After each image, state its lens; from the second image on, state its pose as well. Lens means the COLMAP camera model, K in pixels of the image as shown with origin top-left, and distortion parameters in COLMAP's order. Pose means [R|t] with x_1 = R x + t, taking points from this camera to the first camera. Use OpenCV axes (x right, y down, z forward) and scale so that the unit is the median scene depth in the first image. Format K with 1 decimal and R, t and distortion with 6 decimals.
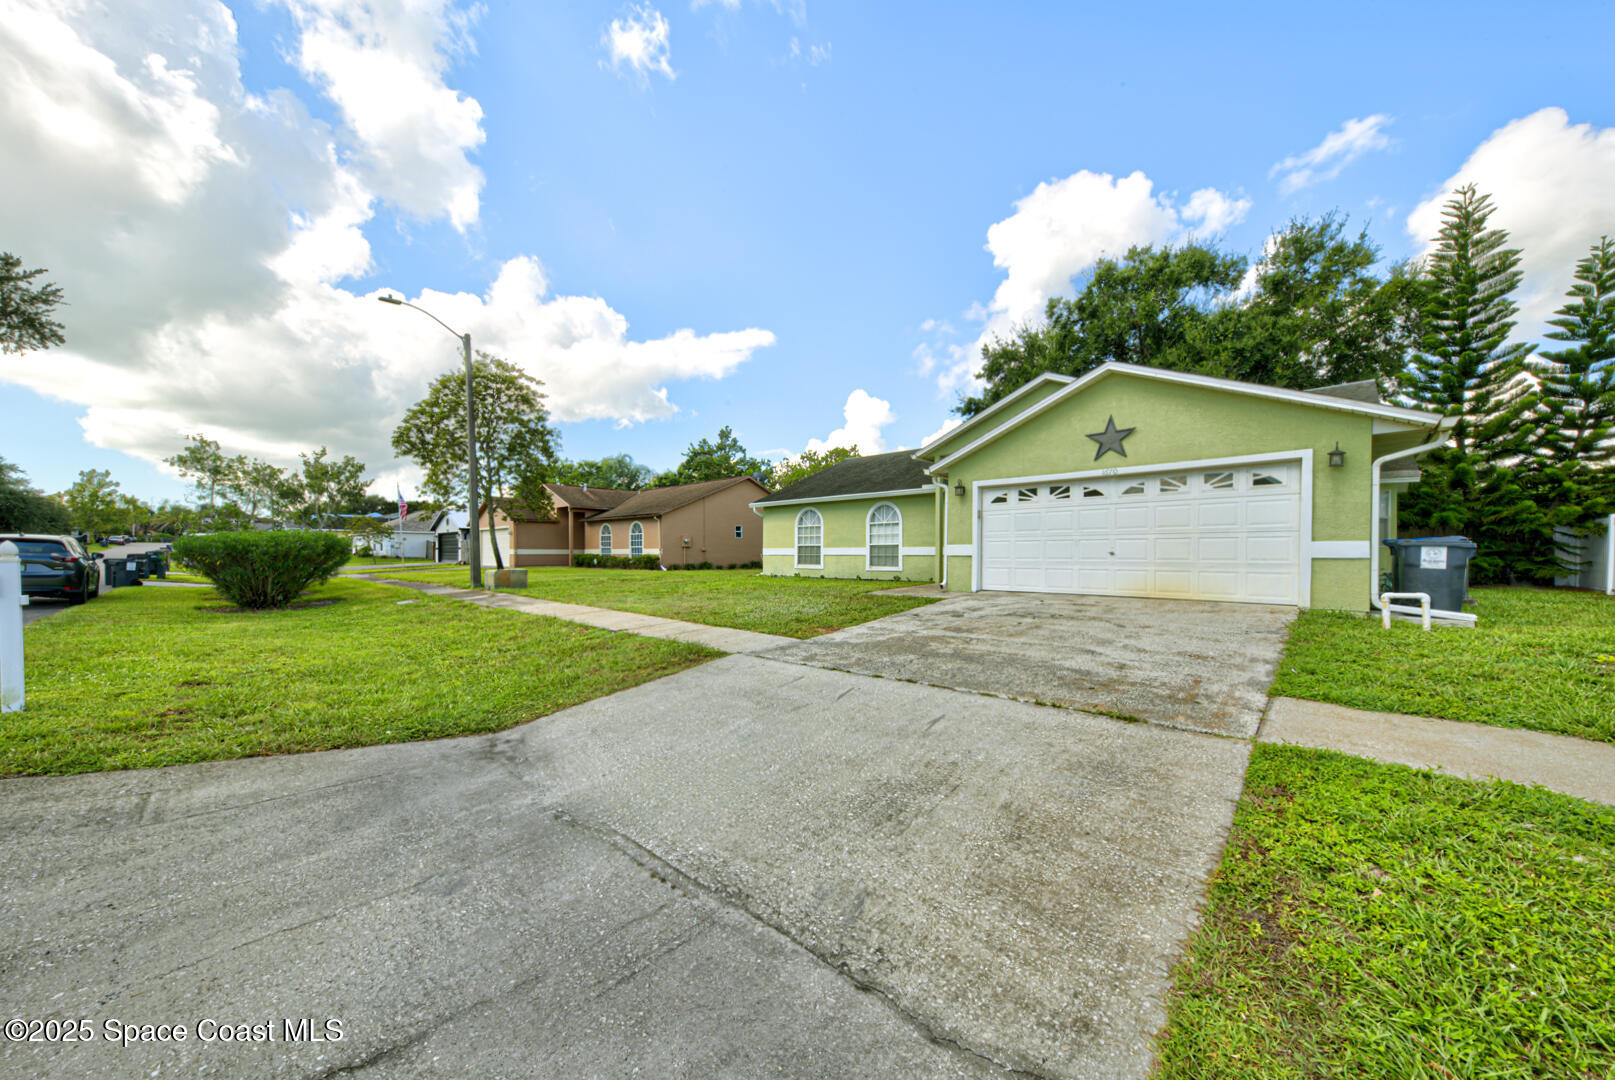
lens RADIAL K [[555.7, 0, 804.5], [0, 555.7, 552.9], [0, 0, 1]] dist [0.023381, -0.003288]
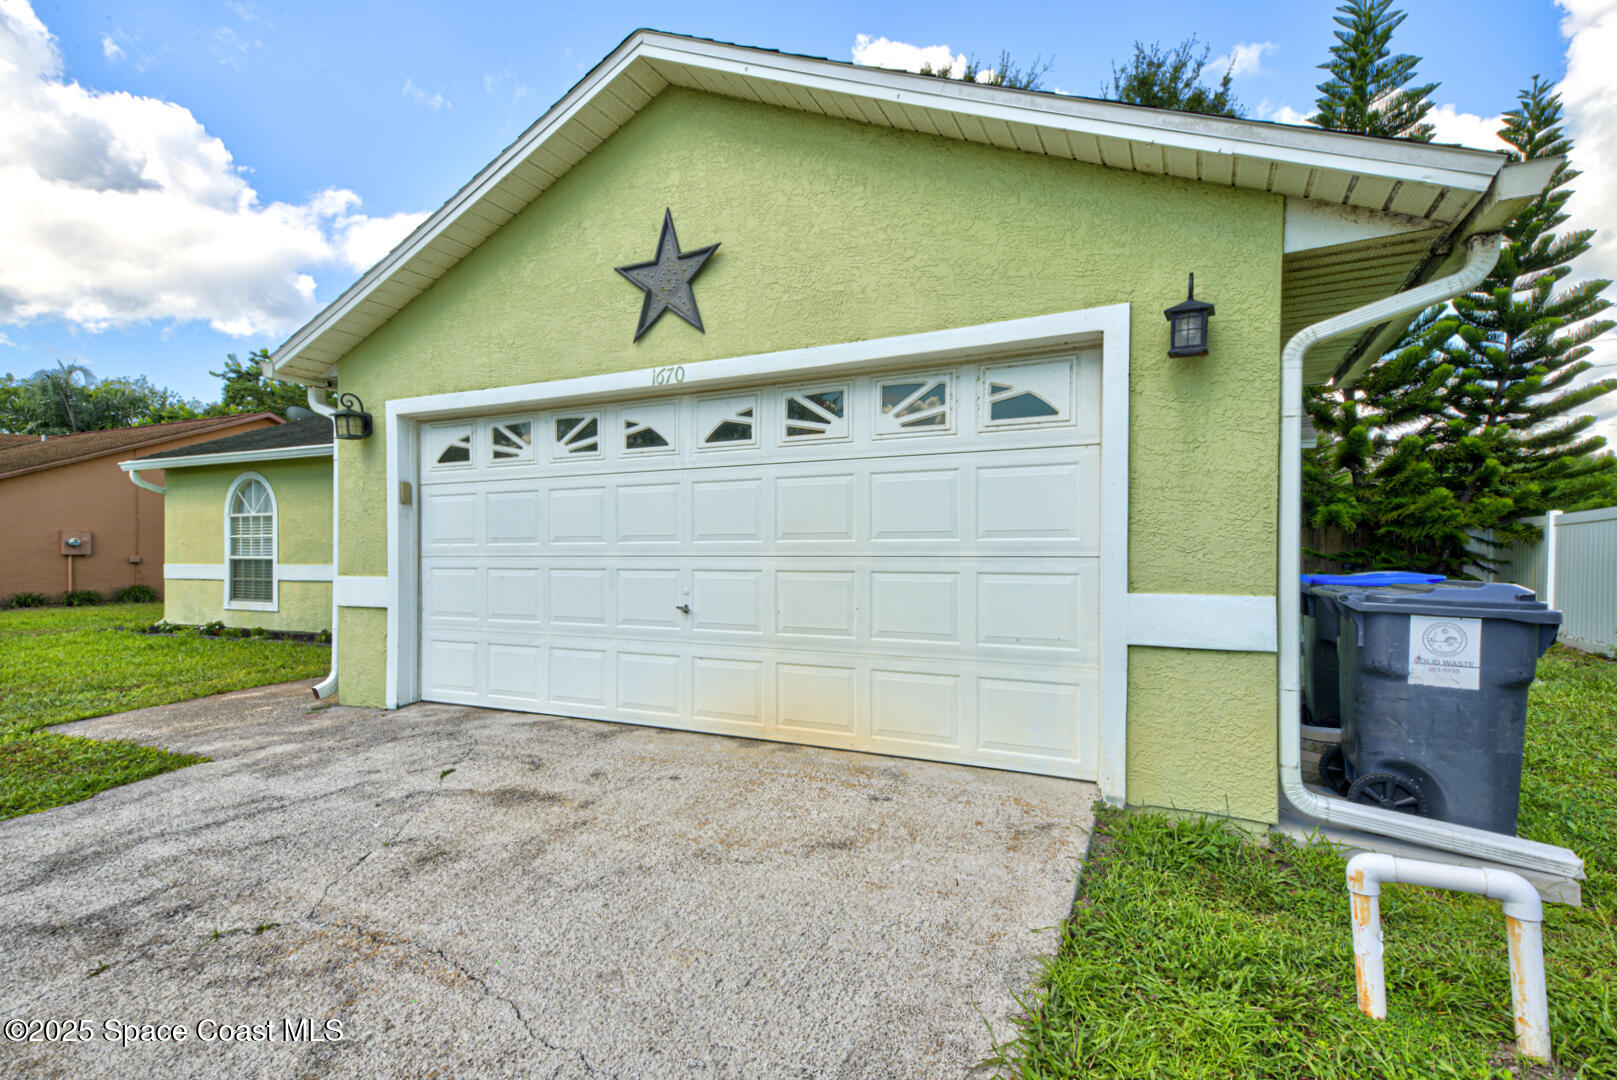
lens RADIAL K [[774.9, 0, 804.8], [0, 774.9, 547.3], [0, 0, 1]] dist [0.048108, 0.001741]
pose [[0.957440, -0.002498, 0.288621, 0.321964], [0.003498, 0.999990, -0.002948, -0.024357], [-0.288611, 0.003832, 0.957439, 0.340392]]
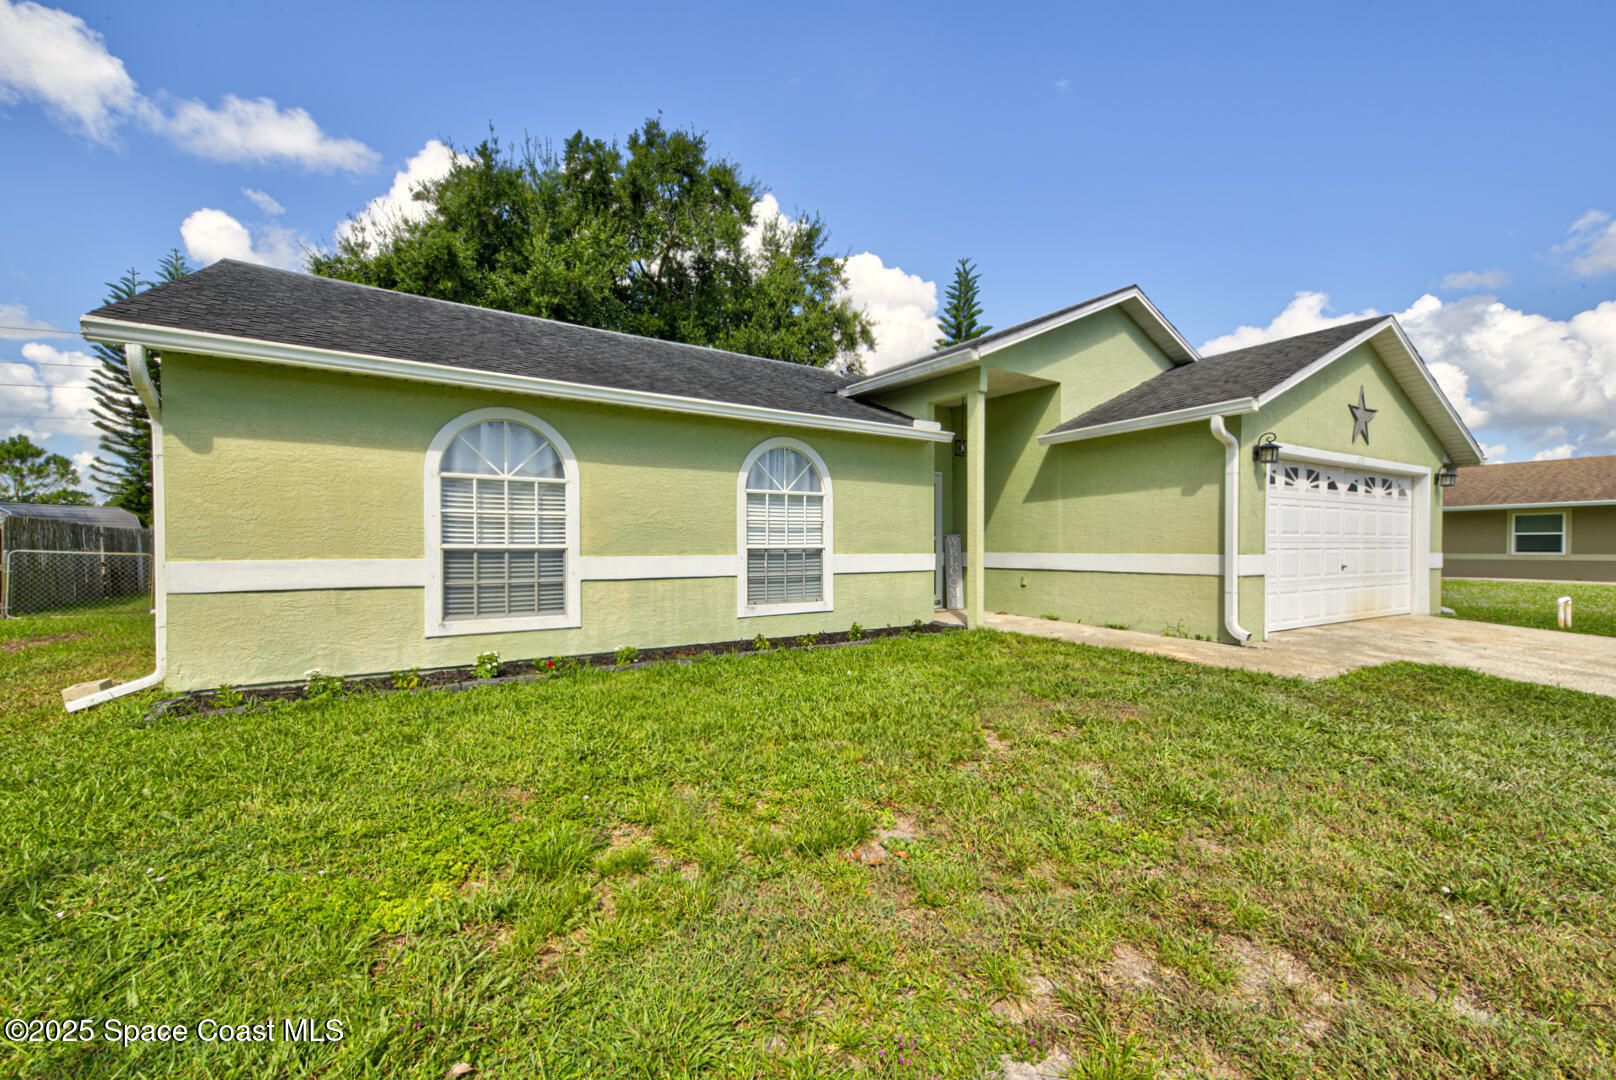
lens RADIAL K [[675.4, 0, 812.3], [0, 675.4, 544.3], [0, 0, 1]] dist [0.027102, 0.000156]
pose [[0.241540, 0.002077, 0.970389, -0.368390], [0.000628, 0.999997, -0.002297, -0.018465], [-0.970391, 0.001164, 0.241538, 0.993511]]
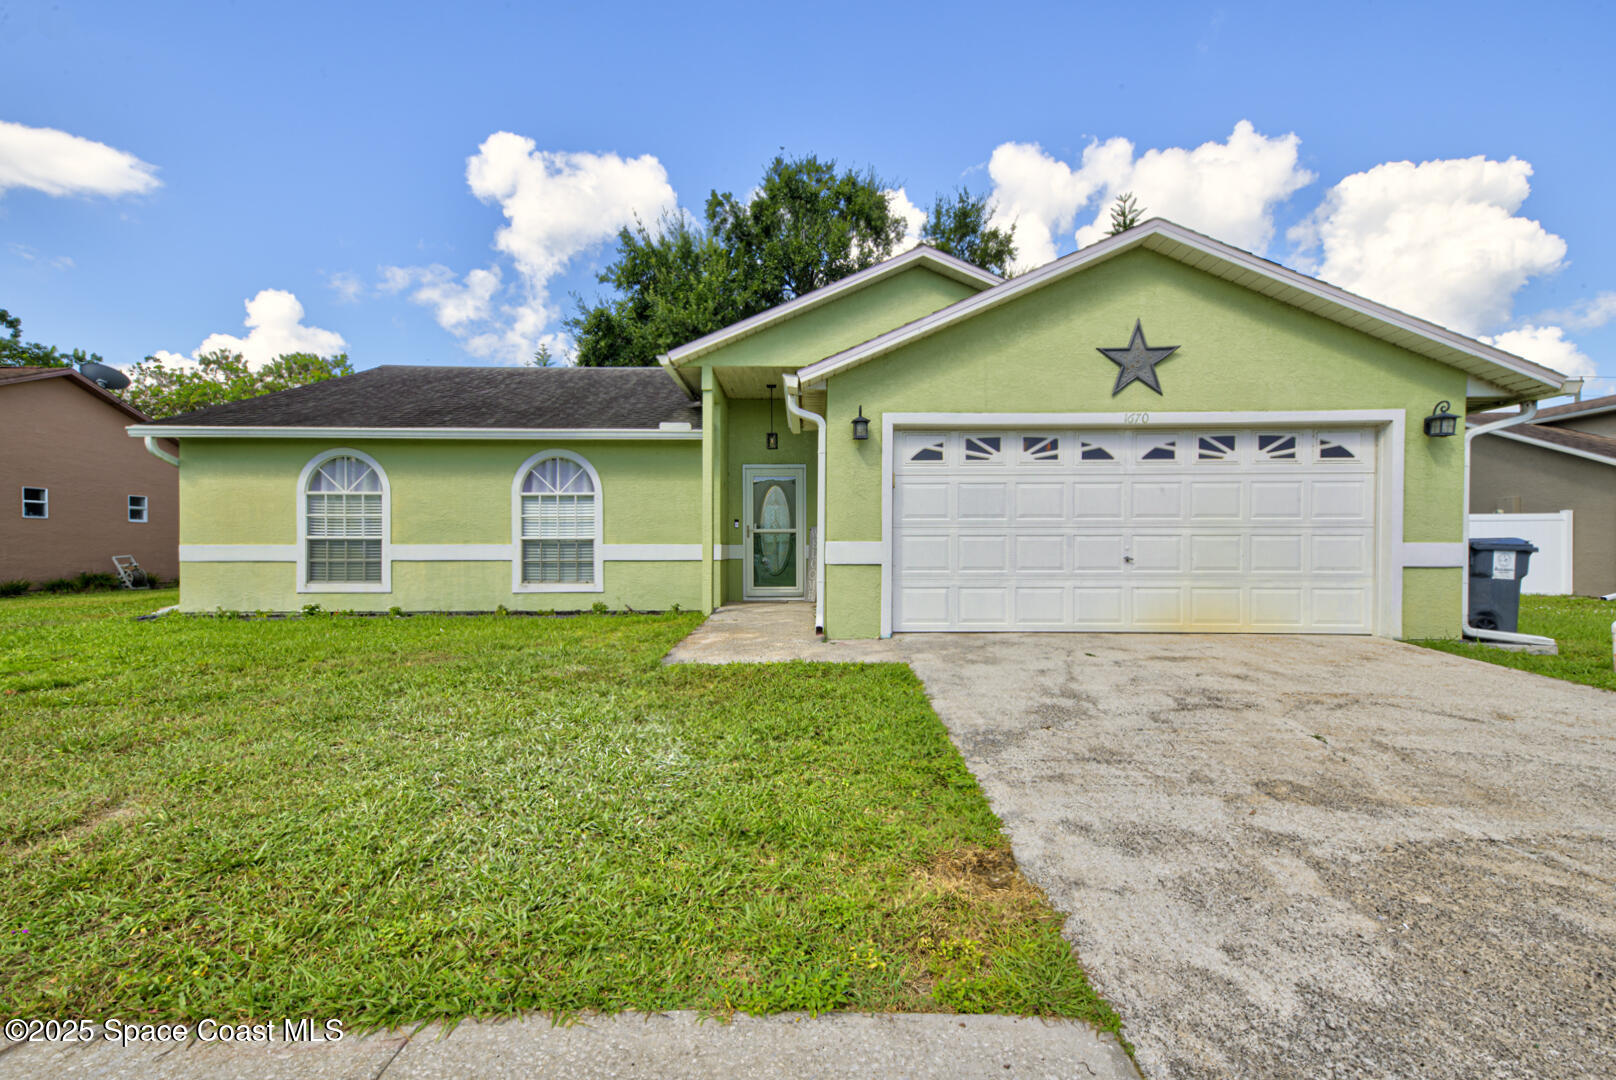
lens RADIAL K [[697.5, 0, 806.9], [0, 697.5, 550.6], [0, 0, 1]] dist [0.039989, -0.001751]
pose [[0.734939, -0.000684, 0.678133, -0.129838], [-0.000194, 0.999999, 0.001220, -0.005858], [-0.678134, -0.001028, 0.734938, 0.459930]]
